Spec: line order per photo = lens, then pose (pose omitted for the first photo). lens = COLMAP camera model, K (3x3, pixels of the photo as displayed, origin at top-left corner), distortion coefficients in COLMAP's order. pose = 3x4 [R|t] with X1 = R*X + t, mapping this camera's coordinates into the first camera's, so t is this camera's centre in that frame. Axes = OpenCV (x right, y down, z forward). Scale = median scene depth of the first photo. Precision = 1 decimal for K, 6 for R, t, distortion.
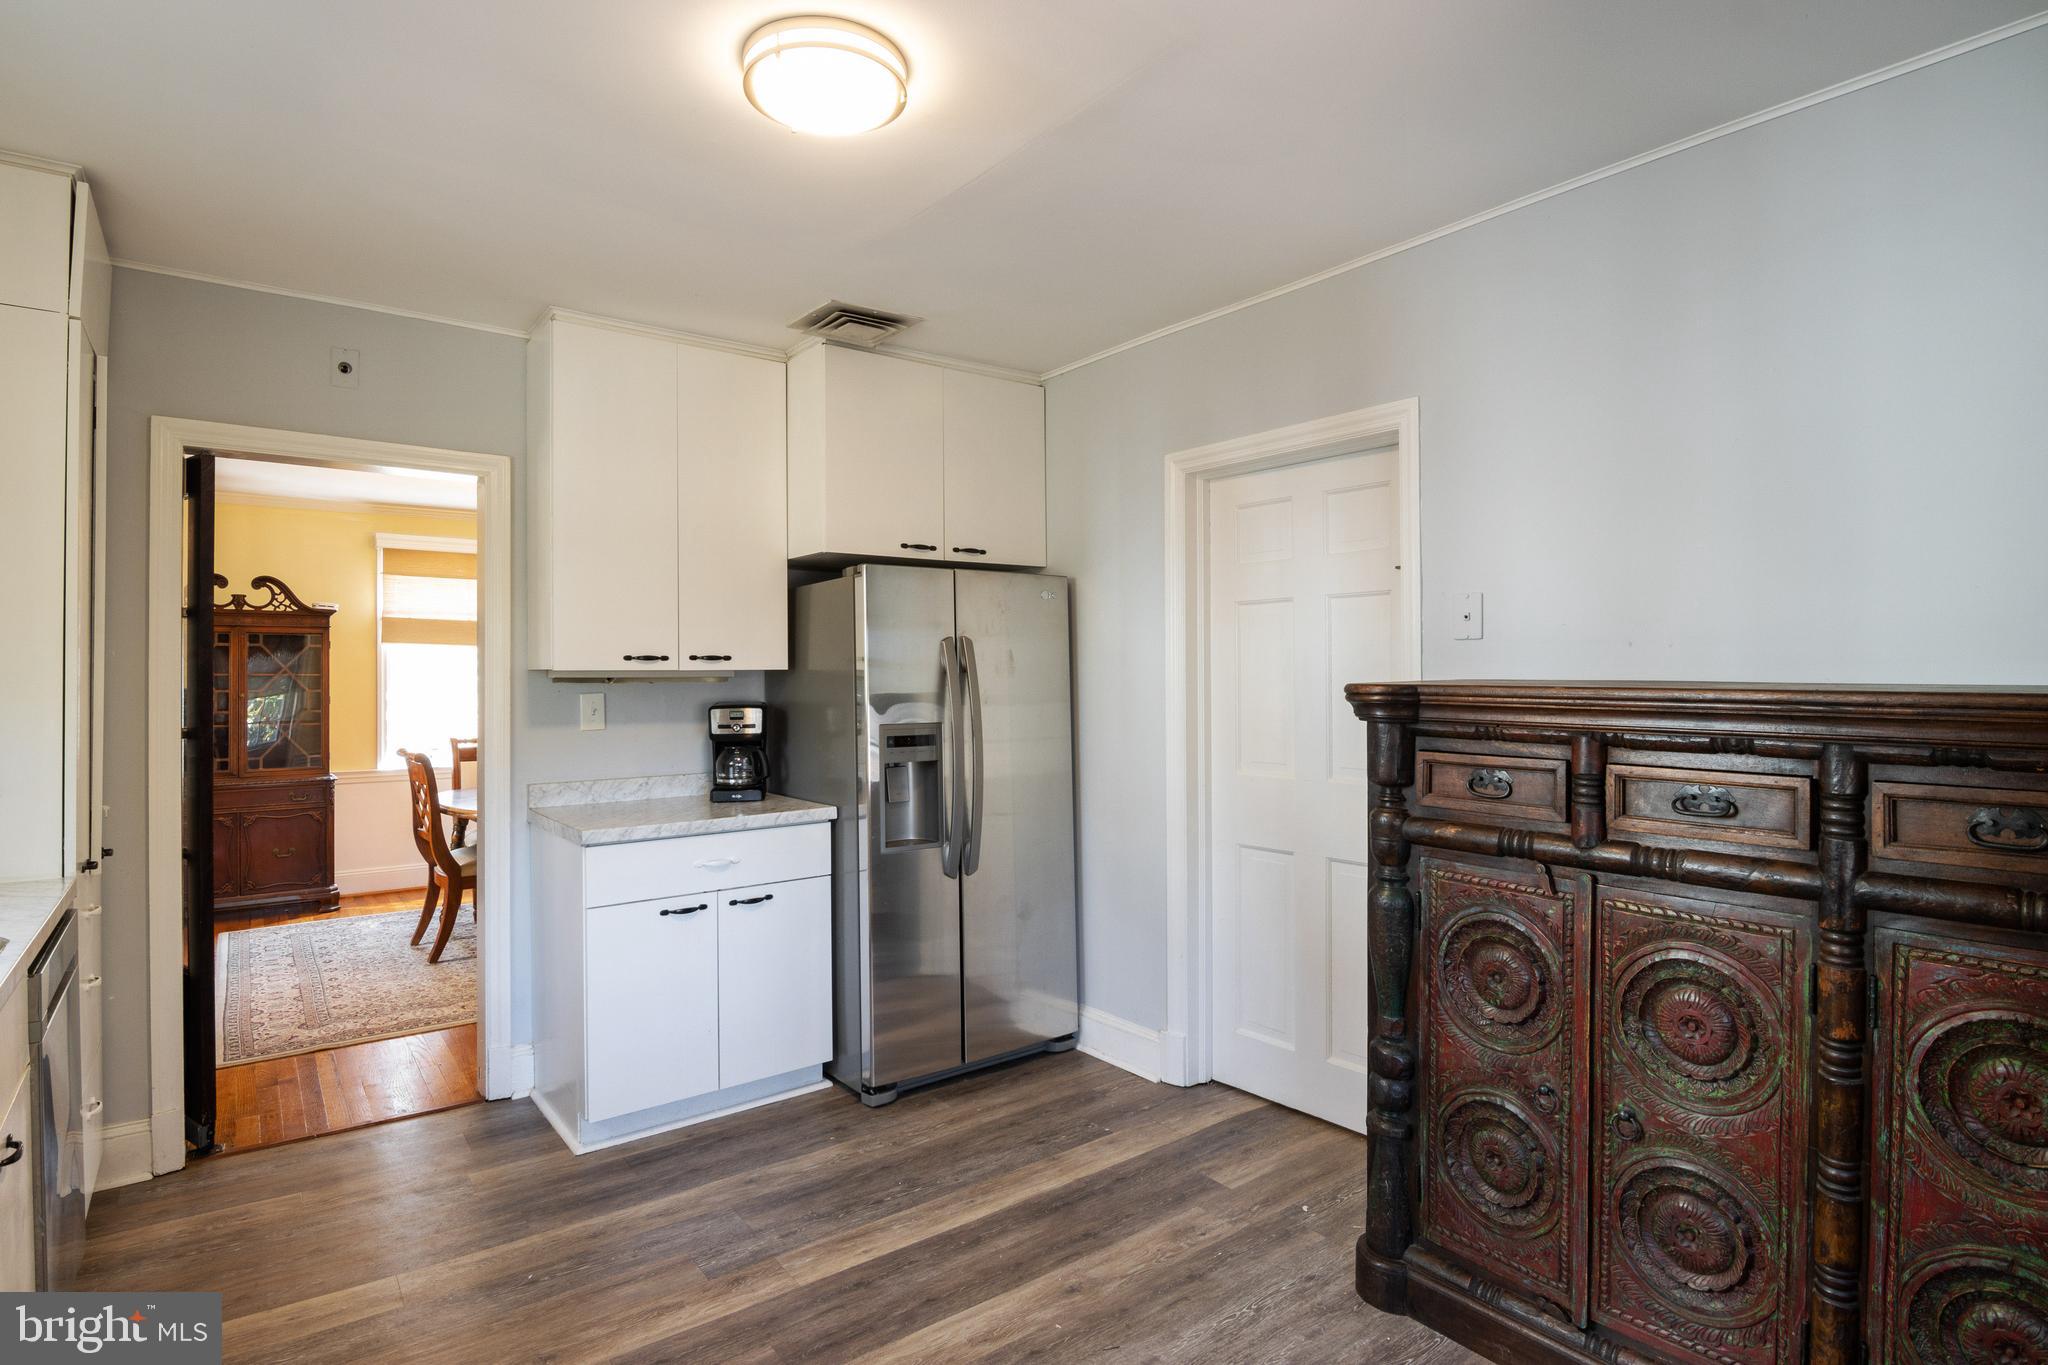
lens RADIAL K [[1055.6, 0, 1015.3], [0, 1055.6, 653.0], [0, 0, 1]] dist [0.000685, -0.014803]
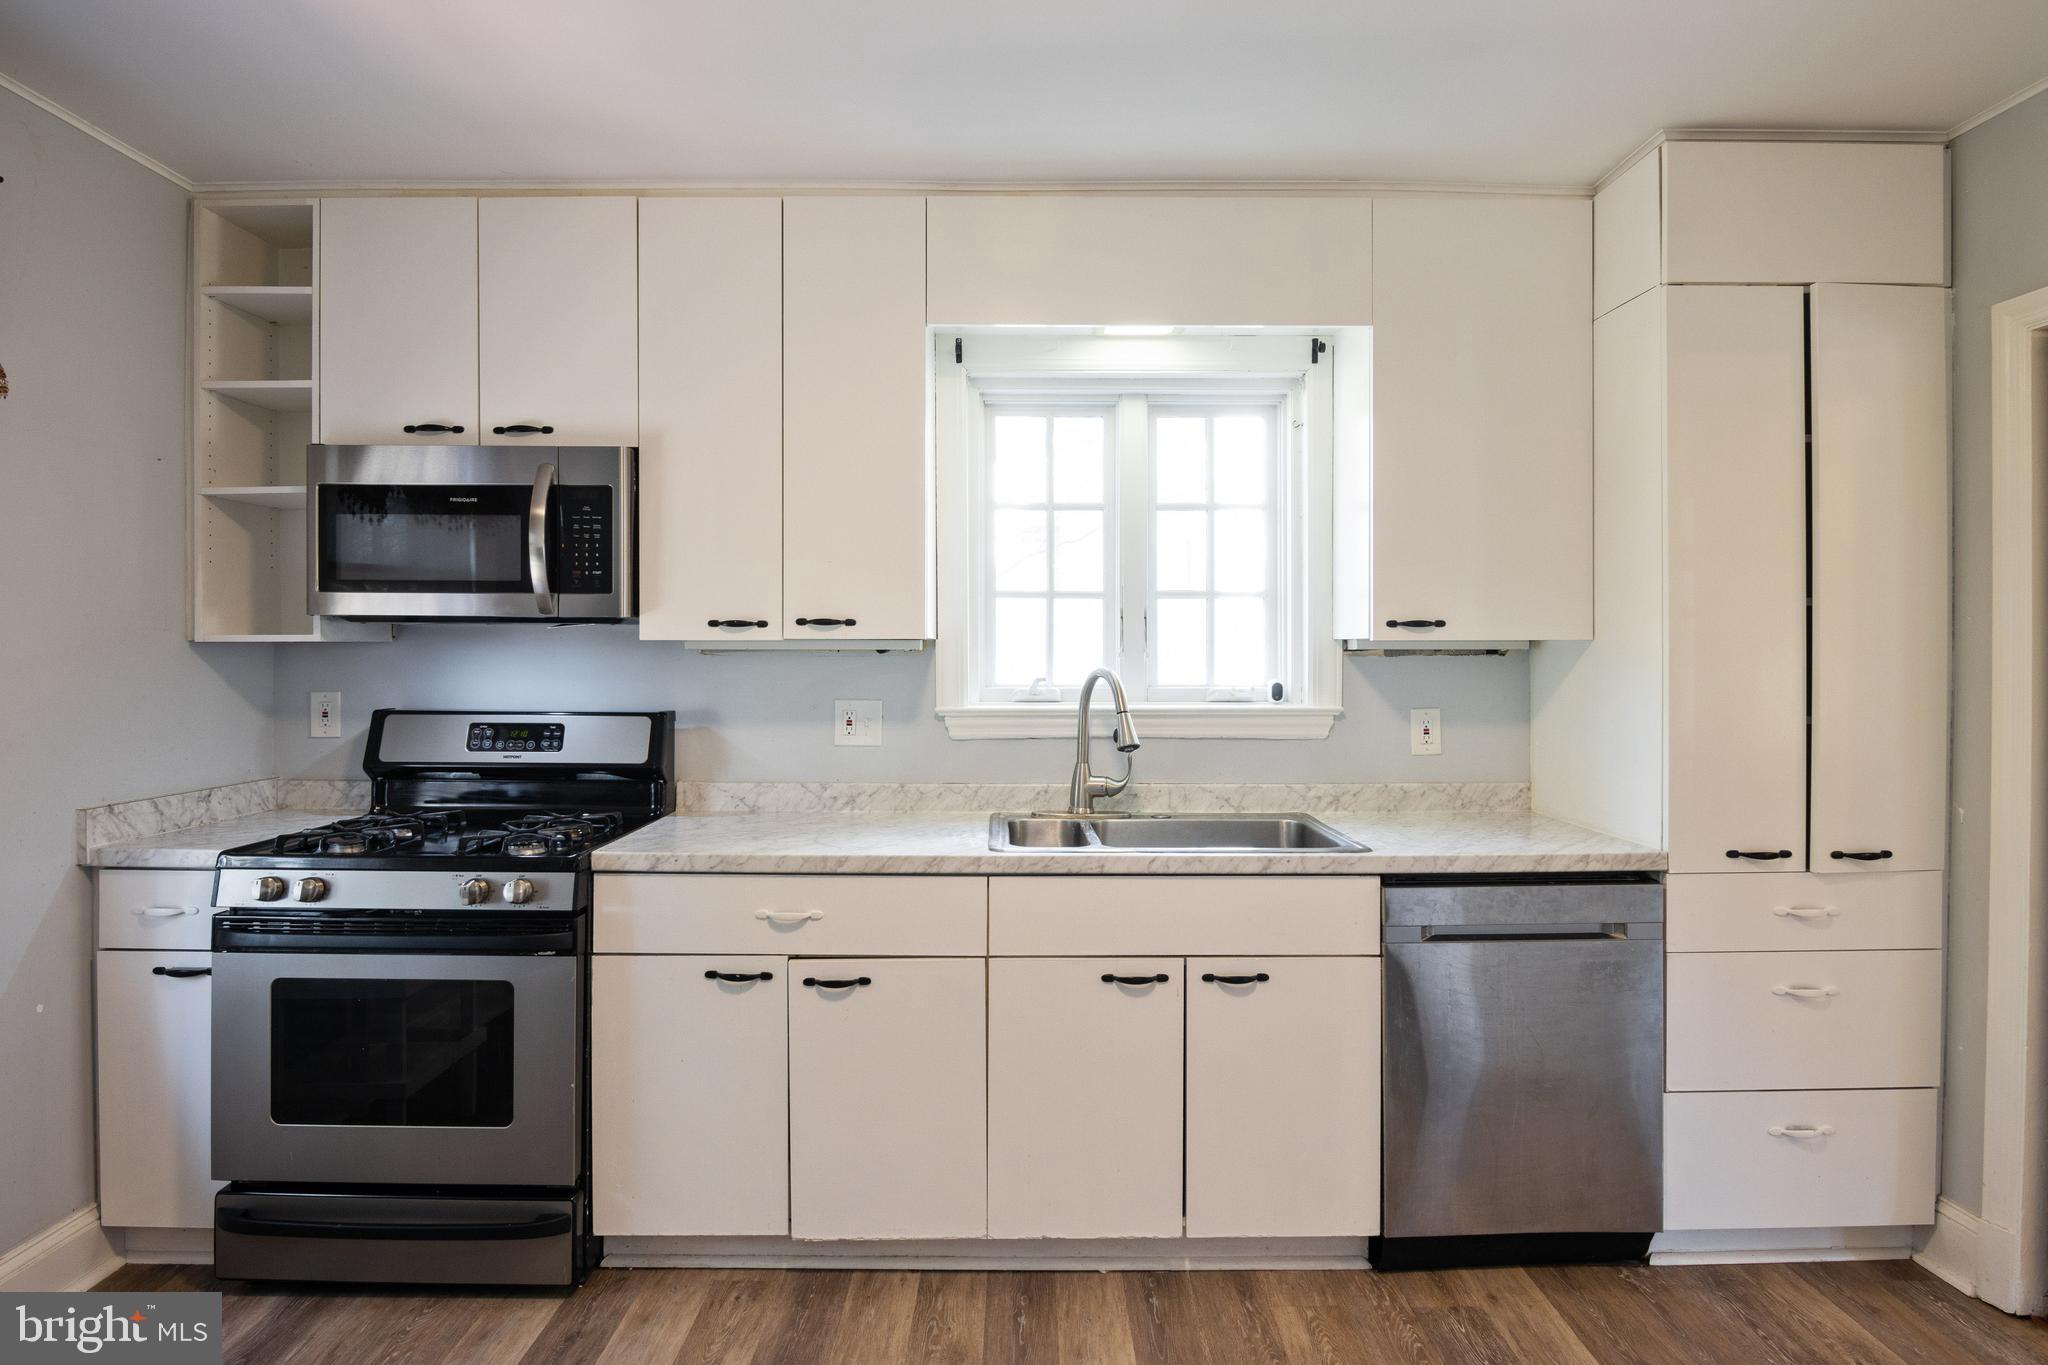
lens RADIAL K [[1131.5, 0, 1005.5], [0, 1131.5, 642.0], [0, 0, 1]] dist [0.001677, -0.015145]
pose [[-0.625590, -0.004696, -0.780138, 0.222709], [0.017632, 0.999641, -0.020157, 0.018358], [0.779953, -0.026366, -0.625282, 0.808035]]
